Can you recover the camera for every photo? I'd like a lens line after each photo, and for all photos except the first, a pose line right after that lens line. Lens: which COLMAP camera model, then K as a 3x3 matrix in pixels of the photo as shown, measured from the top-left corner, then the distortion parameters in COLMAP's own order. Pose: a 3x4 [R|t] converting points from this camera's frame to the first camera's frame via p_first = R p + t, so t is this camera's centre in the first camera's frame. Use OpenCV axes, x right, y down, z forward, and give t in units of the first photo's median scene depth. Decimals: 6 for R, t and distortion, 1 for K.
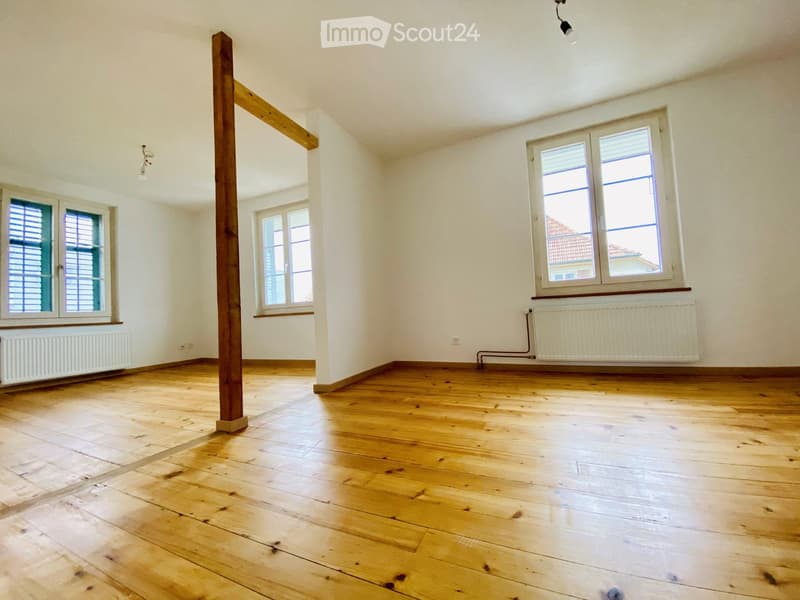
lens RADIAL K [[322.2, 0, 400.0], [0, 322.2, 300.0], [0, 0, 1]] dist [0.021451, -0.021525]
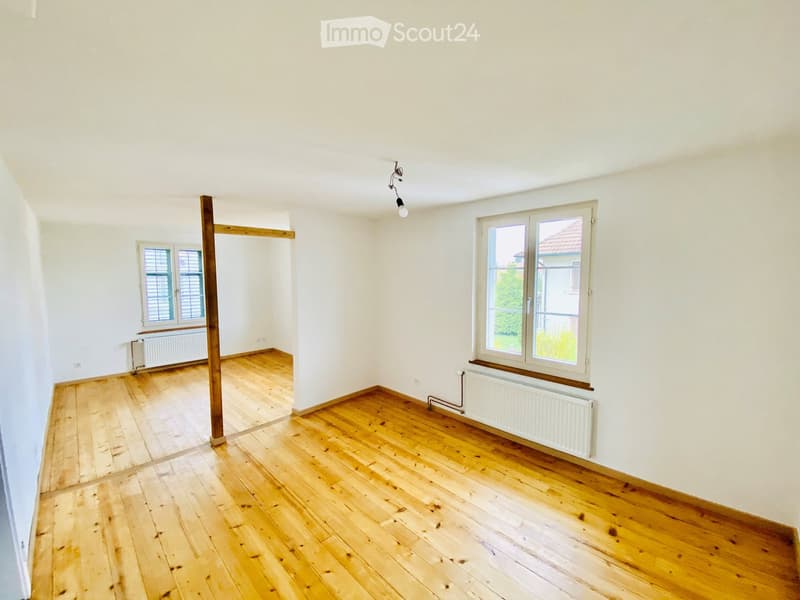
lens RADIAL K [[322.2, 0, 400.0], [0, 322.2, 300.0], [0, 0, 1]] dist [0.021451, -0.021525]
pose [[0.943918, 0.074810, -0.321592, 0.546652], [-0.034541, 0.991023, 0.129151, -0.370510], [0.328367, -0.110800, 0.938029, -0.118033]]
